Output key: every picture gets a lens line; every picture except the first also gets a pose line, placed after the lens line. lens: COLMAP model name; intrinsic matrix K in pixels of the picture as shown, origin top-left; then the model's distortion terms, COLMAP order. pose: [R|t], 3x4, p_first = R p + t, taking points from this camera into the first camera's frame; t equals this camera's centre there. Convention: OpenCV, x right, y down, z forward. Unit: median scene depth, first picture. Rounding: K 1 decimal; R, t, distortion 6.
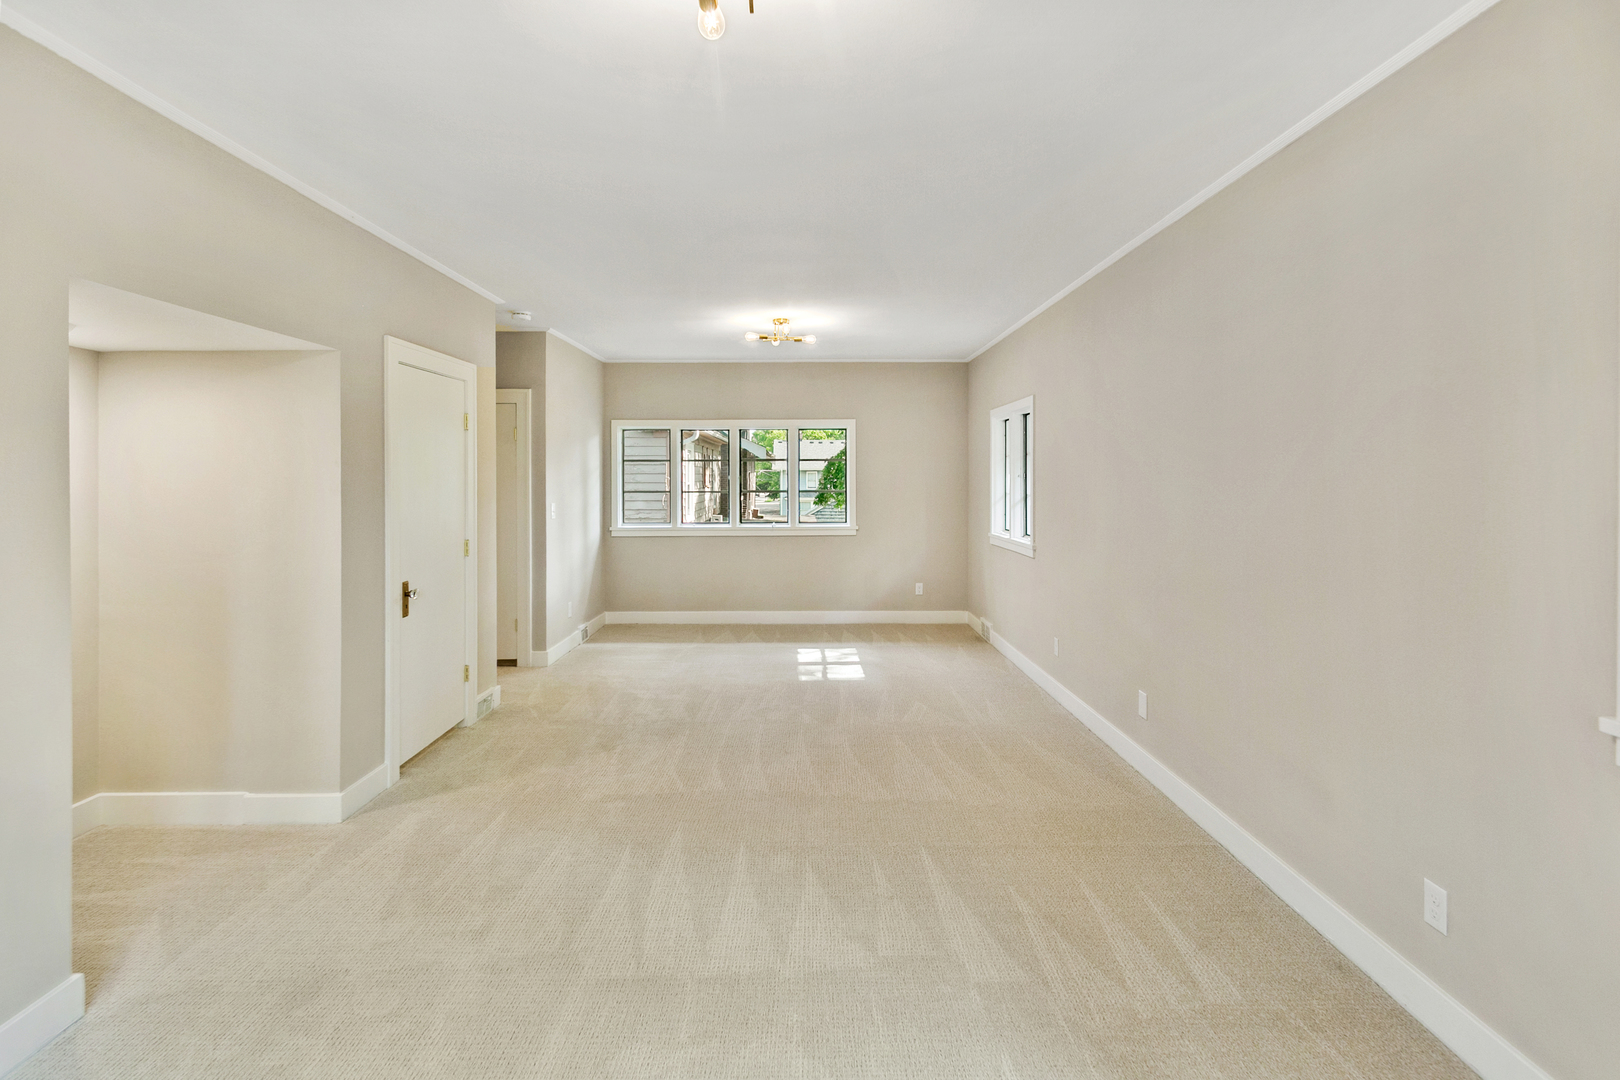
lens RADIAL K [[778.1, 0, 790.2], [0, 778.1, 484.8], [0, 0, 1]] dist [0.001727, -0.000864]
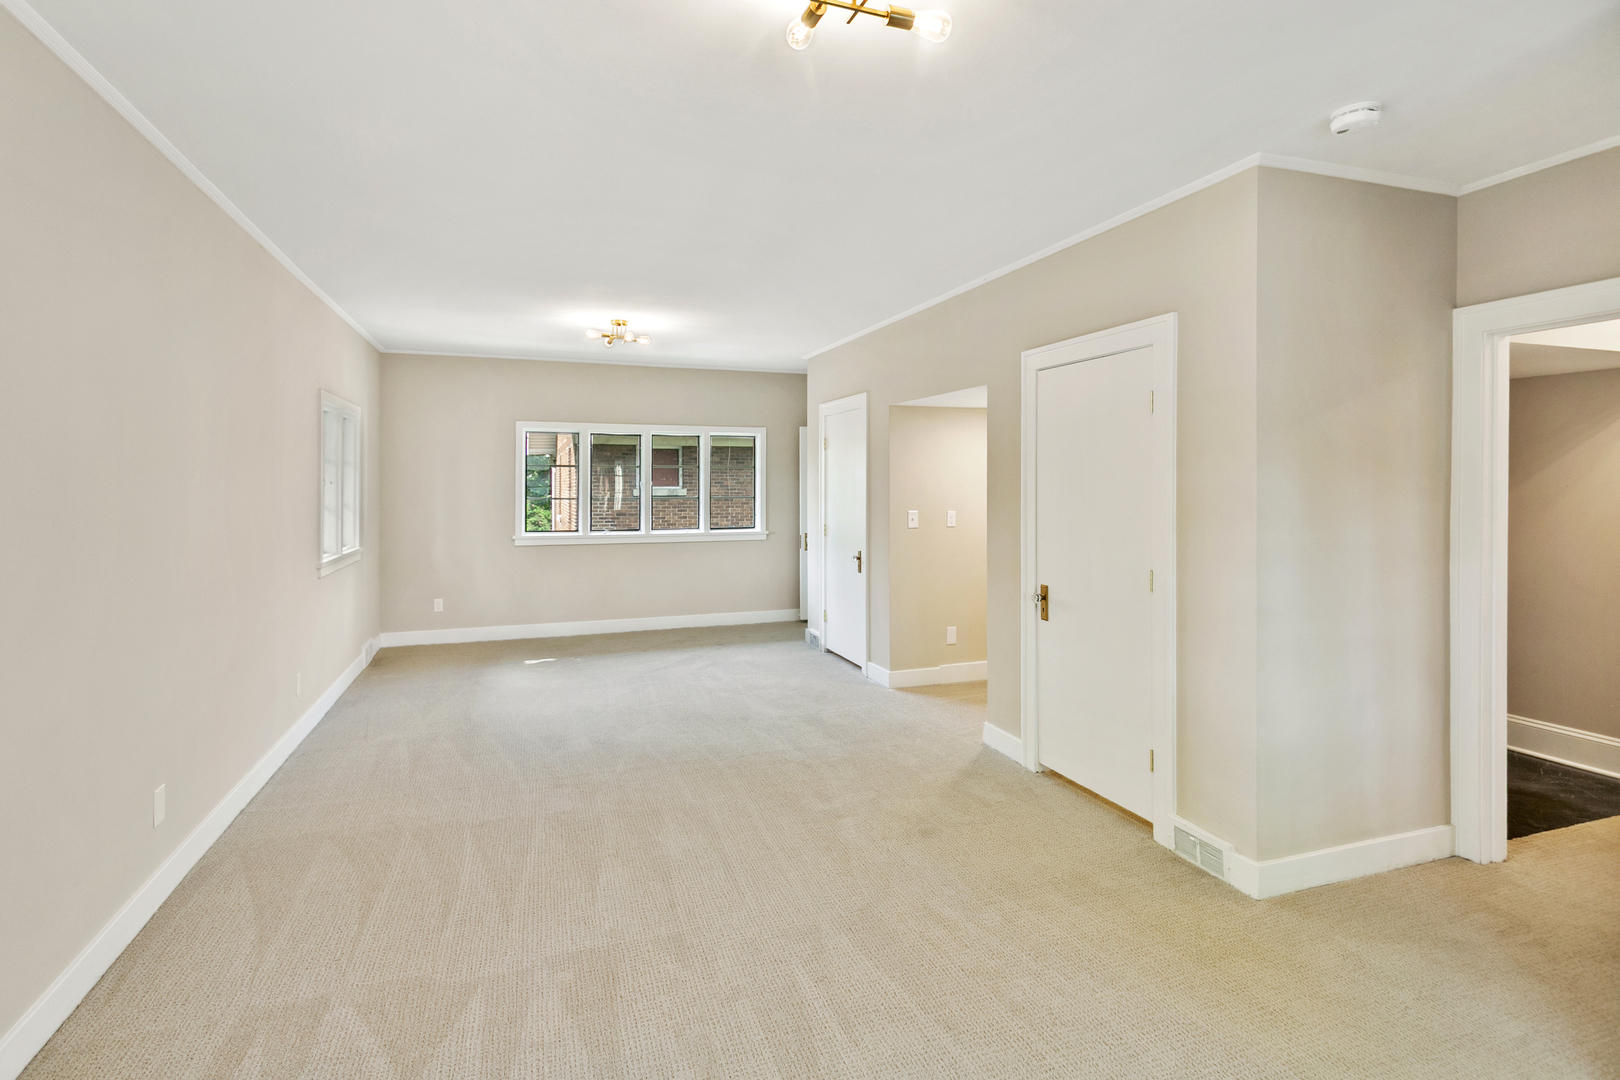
lens RADIAL K [[778.1, 0, 790.2], [0, 778.1, 484.8], [0, 0, 1]] dist [0.001727, -0.000864]
pose [[0.947552, 0.004523, 0.319570, -0.126374], [-0.001986, 0.999964, -0.008266, -0.000298], [-0.319596, 0.007197, 0.947527, 0.011213]]
